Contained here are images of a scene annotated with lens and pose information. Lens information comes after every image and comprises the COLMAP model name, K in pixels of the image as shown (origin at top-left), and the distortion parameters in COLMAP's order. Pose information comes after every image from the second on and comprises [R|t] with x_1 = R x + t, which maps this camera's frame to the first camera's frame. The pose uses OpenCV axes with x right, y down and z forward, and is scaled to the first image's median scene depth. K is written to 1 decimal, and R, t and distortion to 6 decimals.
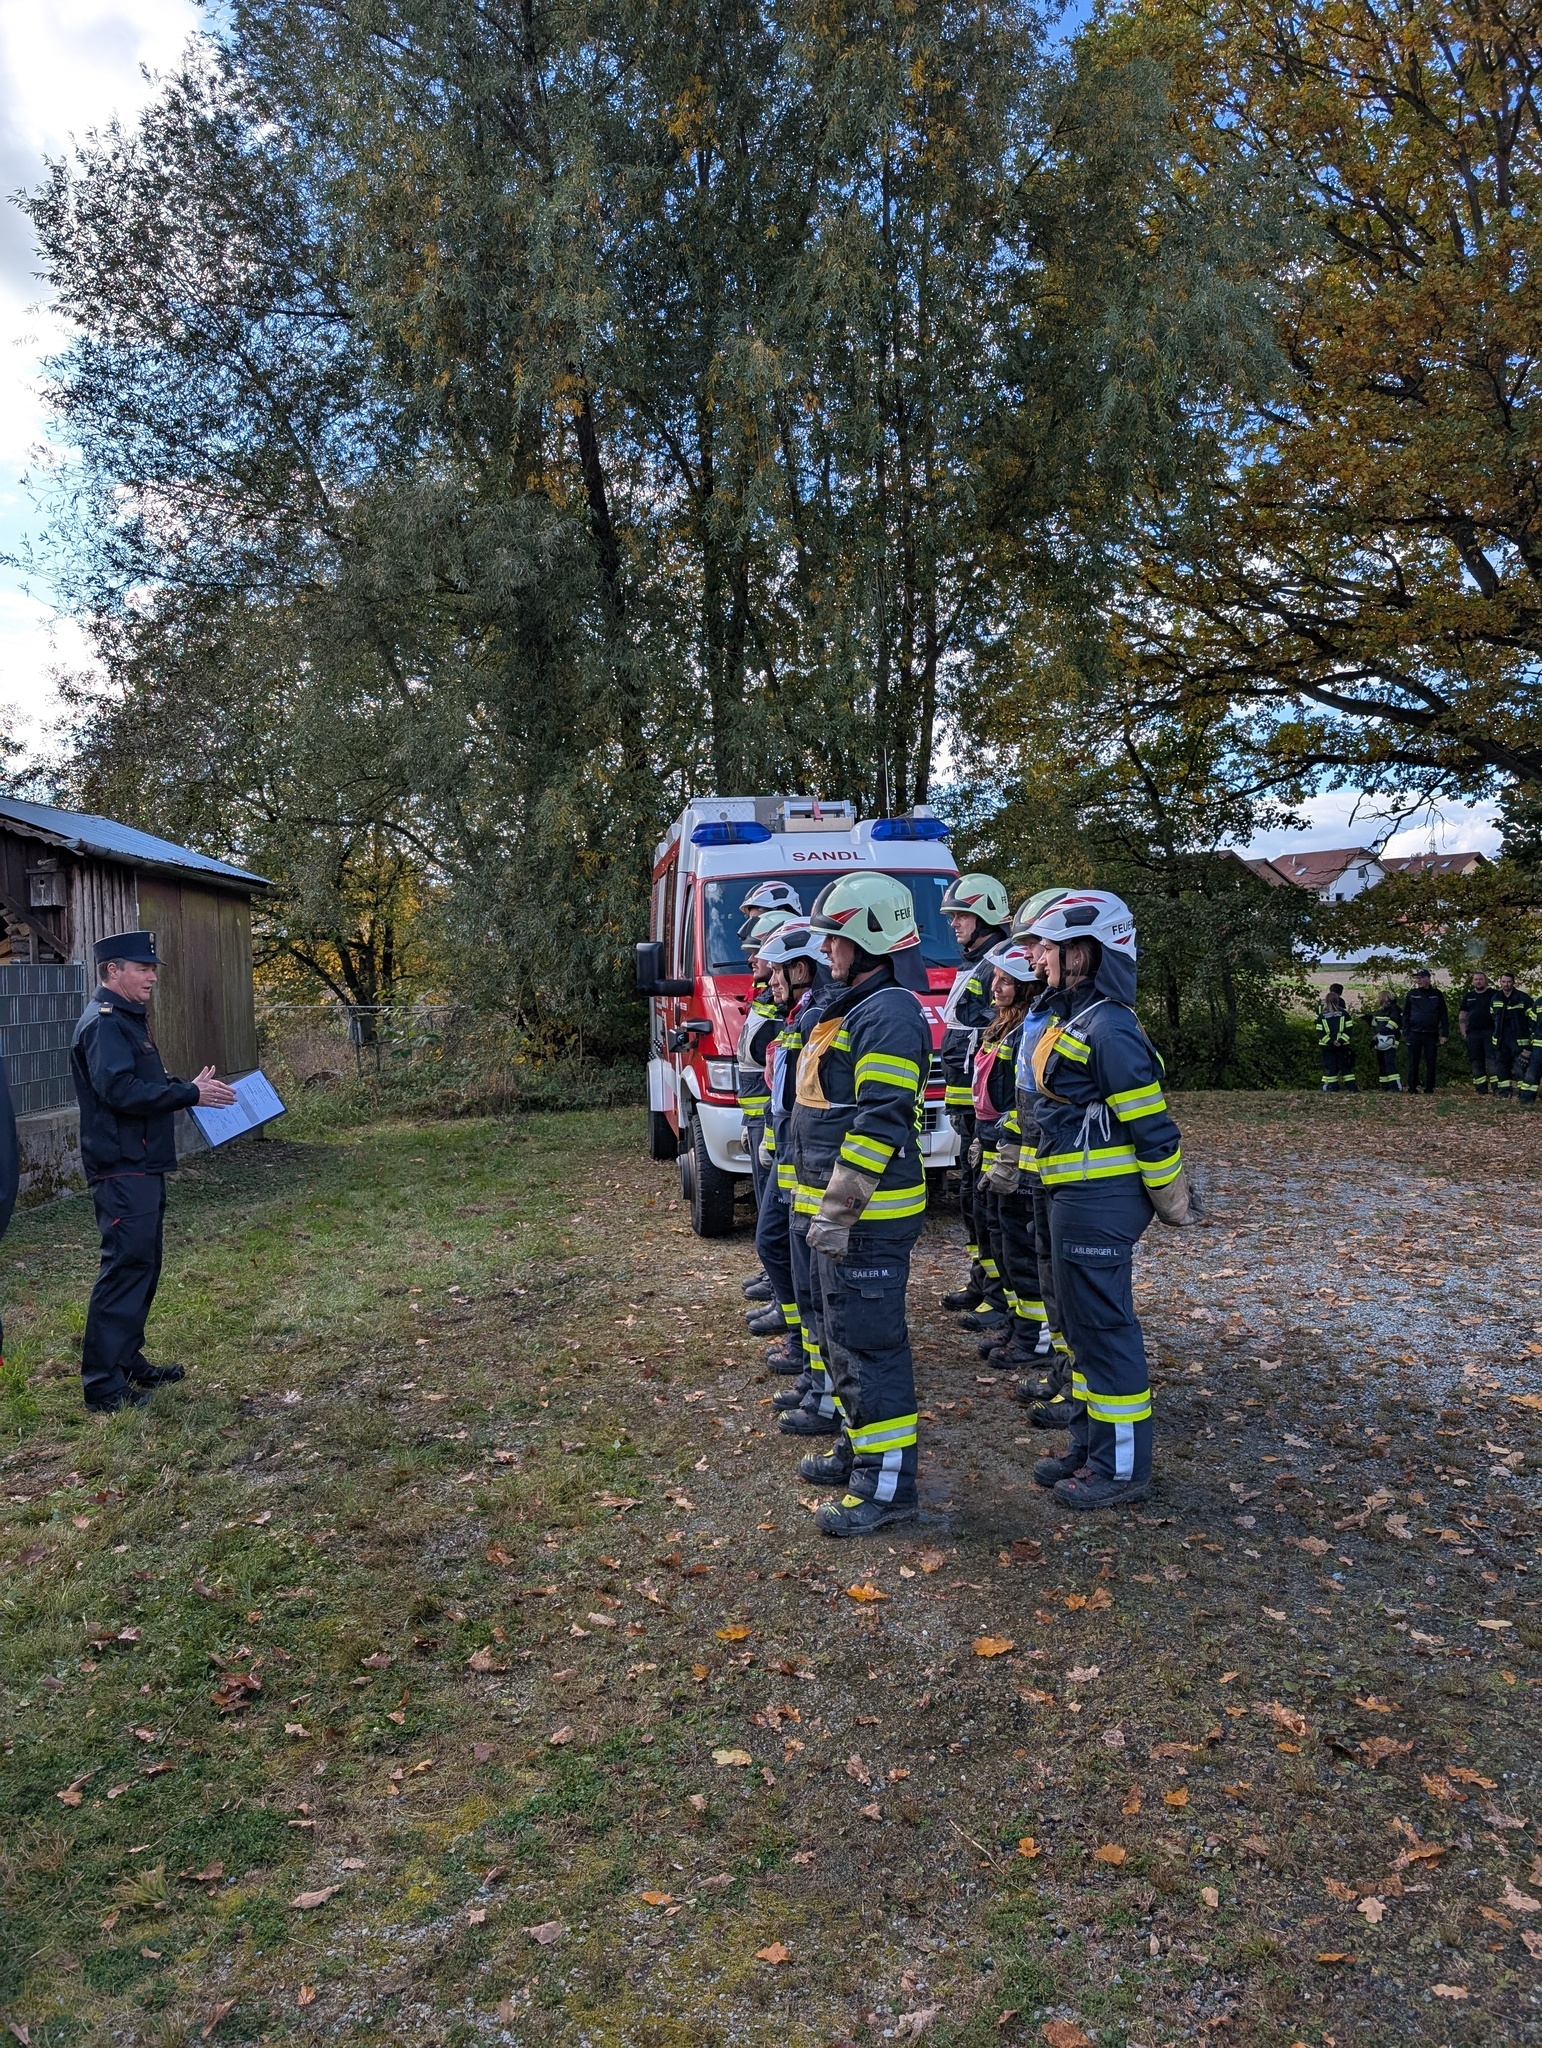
lens RADIAL K [[1543.7, 0, 816.5], [0, 1543.7, 1028.3], [0, 0, 1]] dist [0.017033, -0.002585]
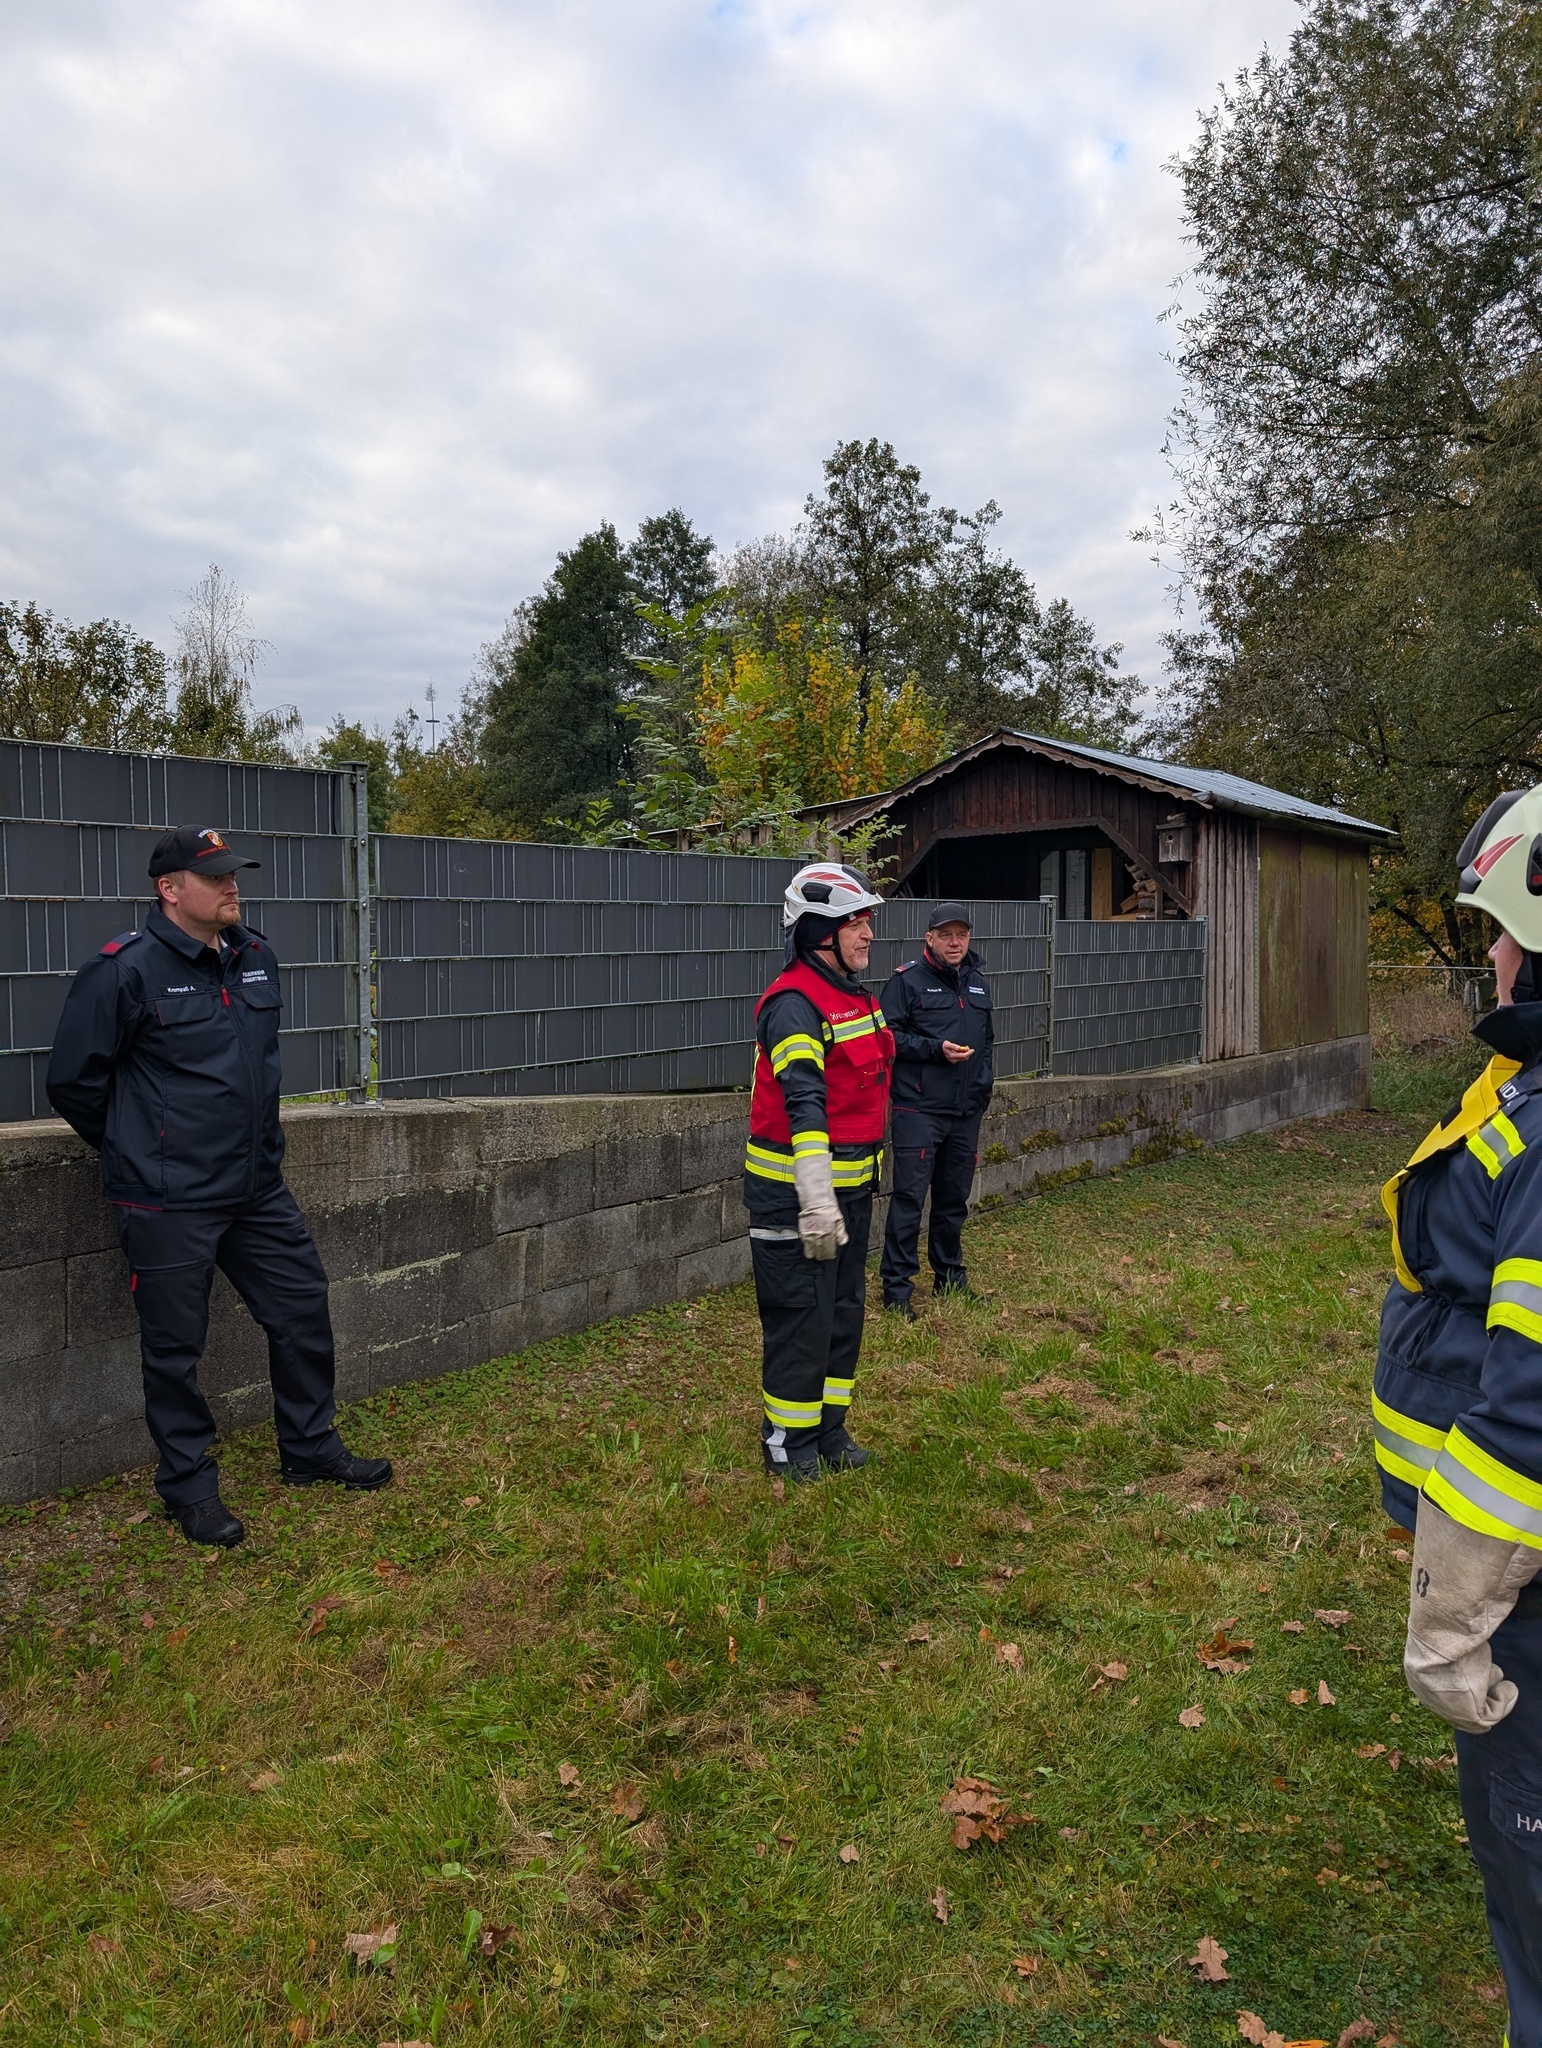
lens RADIAL K [[1588.8, 0, 771.0], [0, 1588.8, 1024.0], [0, 0, 1]] dist [0.001873, -0.002748]
pose [[0.768554, 0.046471, -0.638095, -0.090708], [-0.031707, 0.998900, 0.034558, -0.004472], [0.638999, -0.006328, 0.769182, 0.115068]]
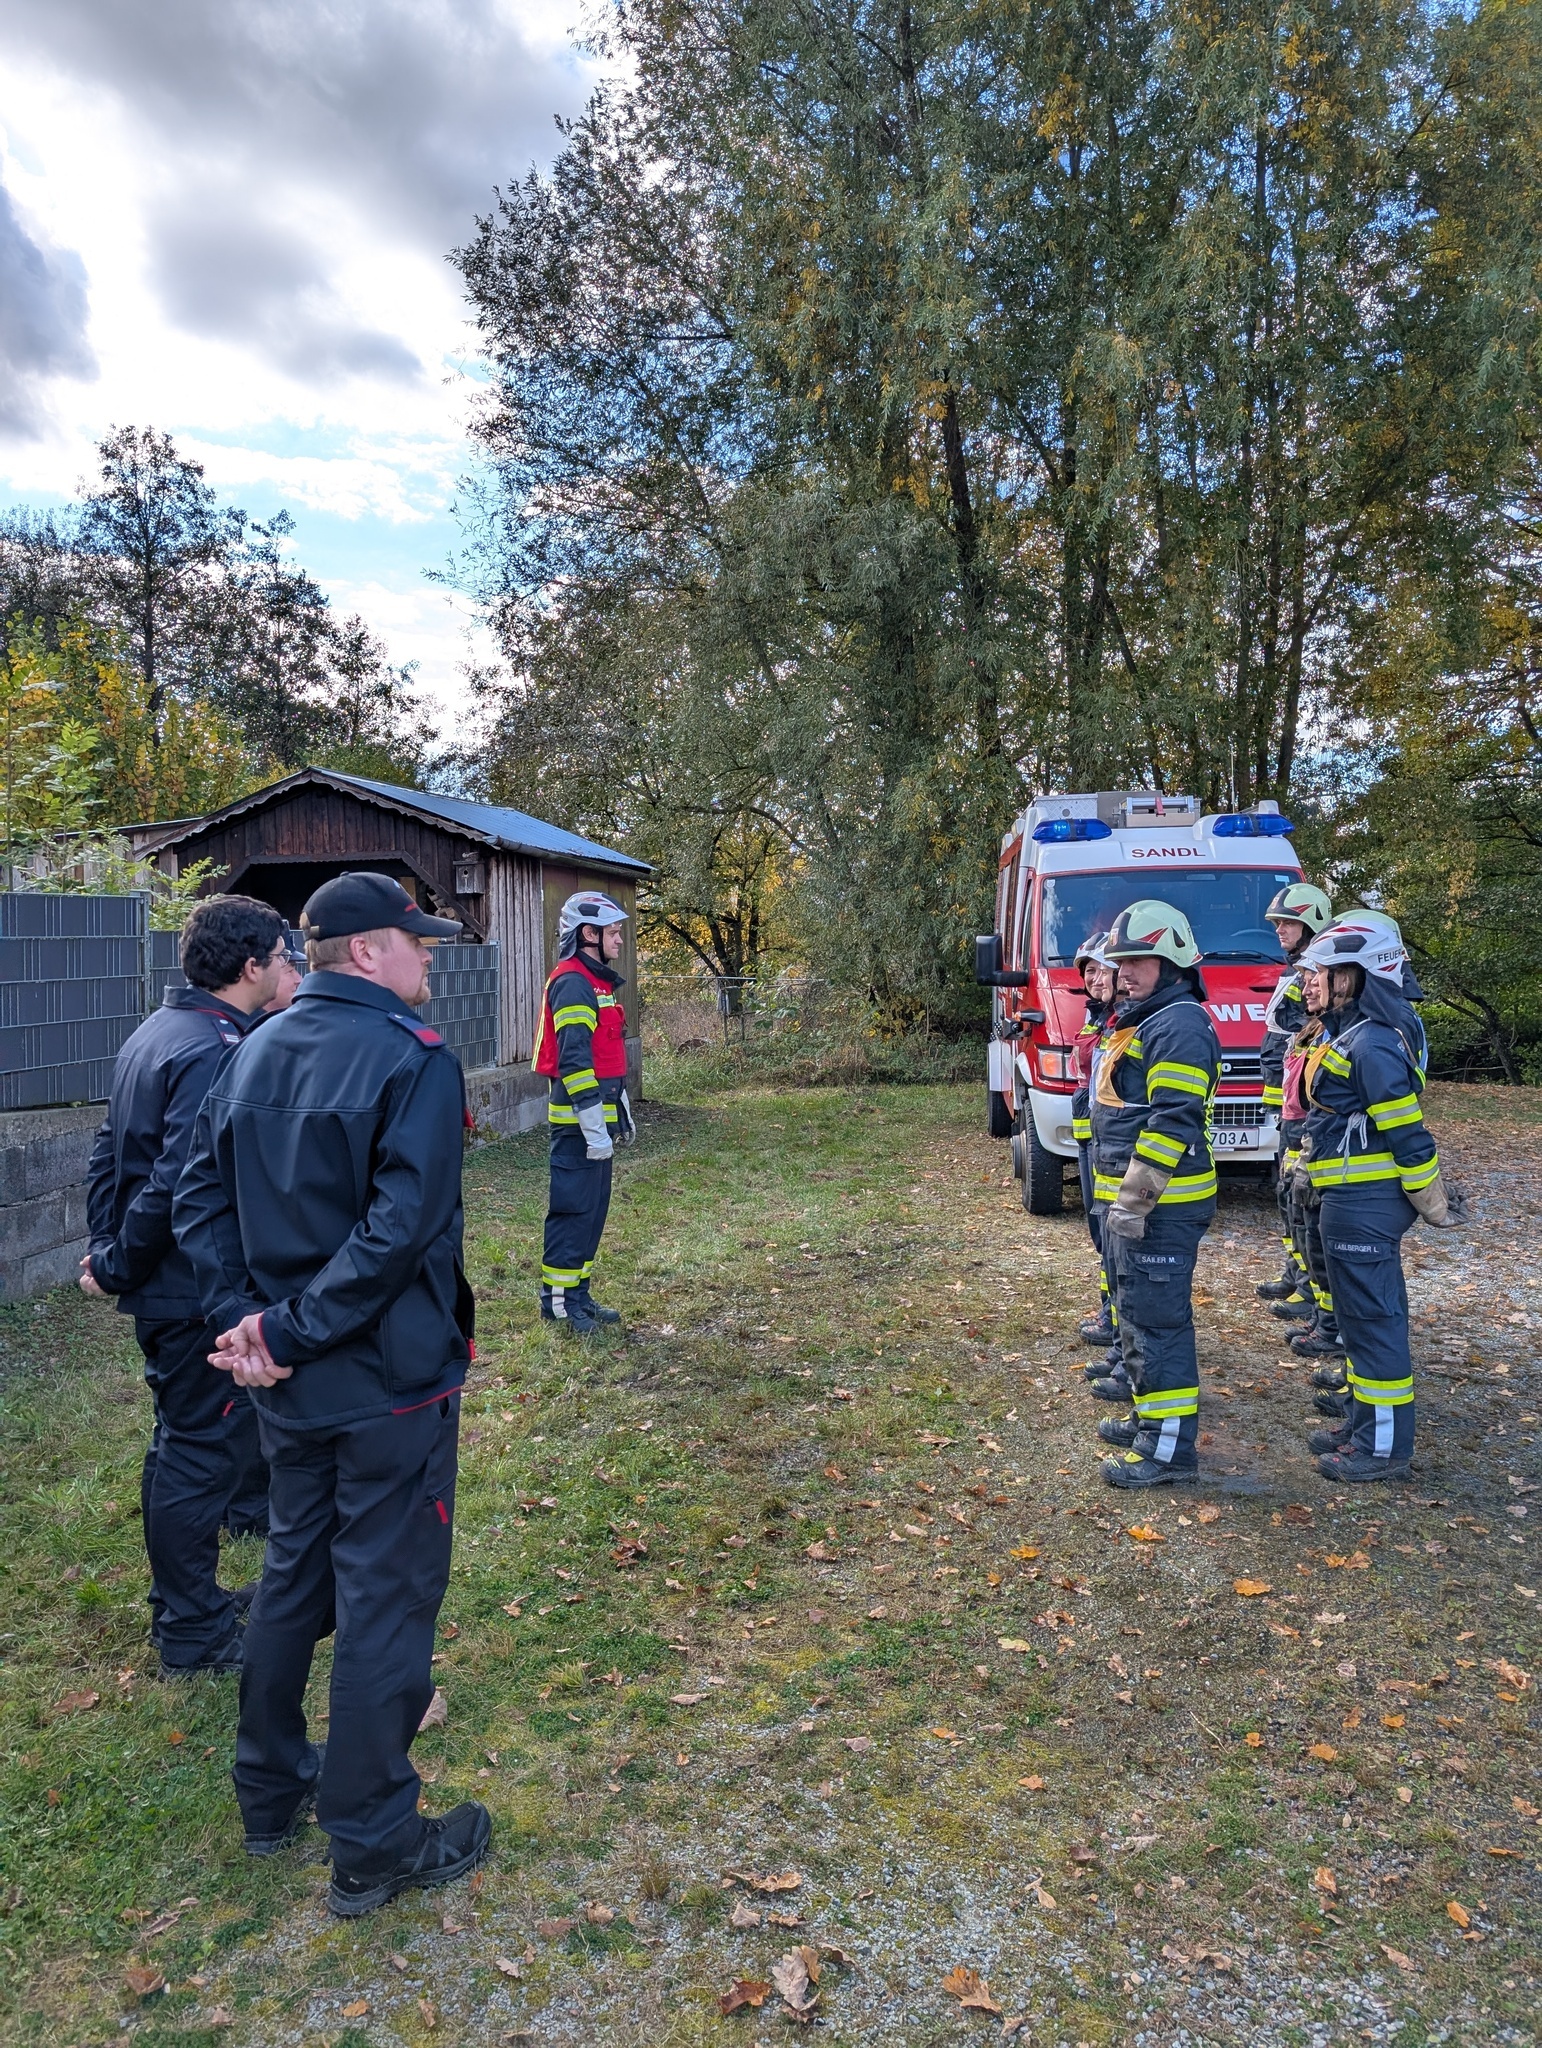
lens RADIAL K [[1539.4, 0, 785.7], [0, 1539.4, 1018.9], [0, 0, 1]] dist [0.043962, -0.002758]
pose [[0.969036, 0.024827, -0.245667, 0.030282], [-0.021826, 0.999650, 0.014931, -0.018104], [0.245951, -0.009106, 0.969239, -0.114209]]
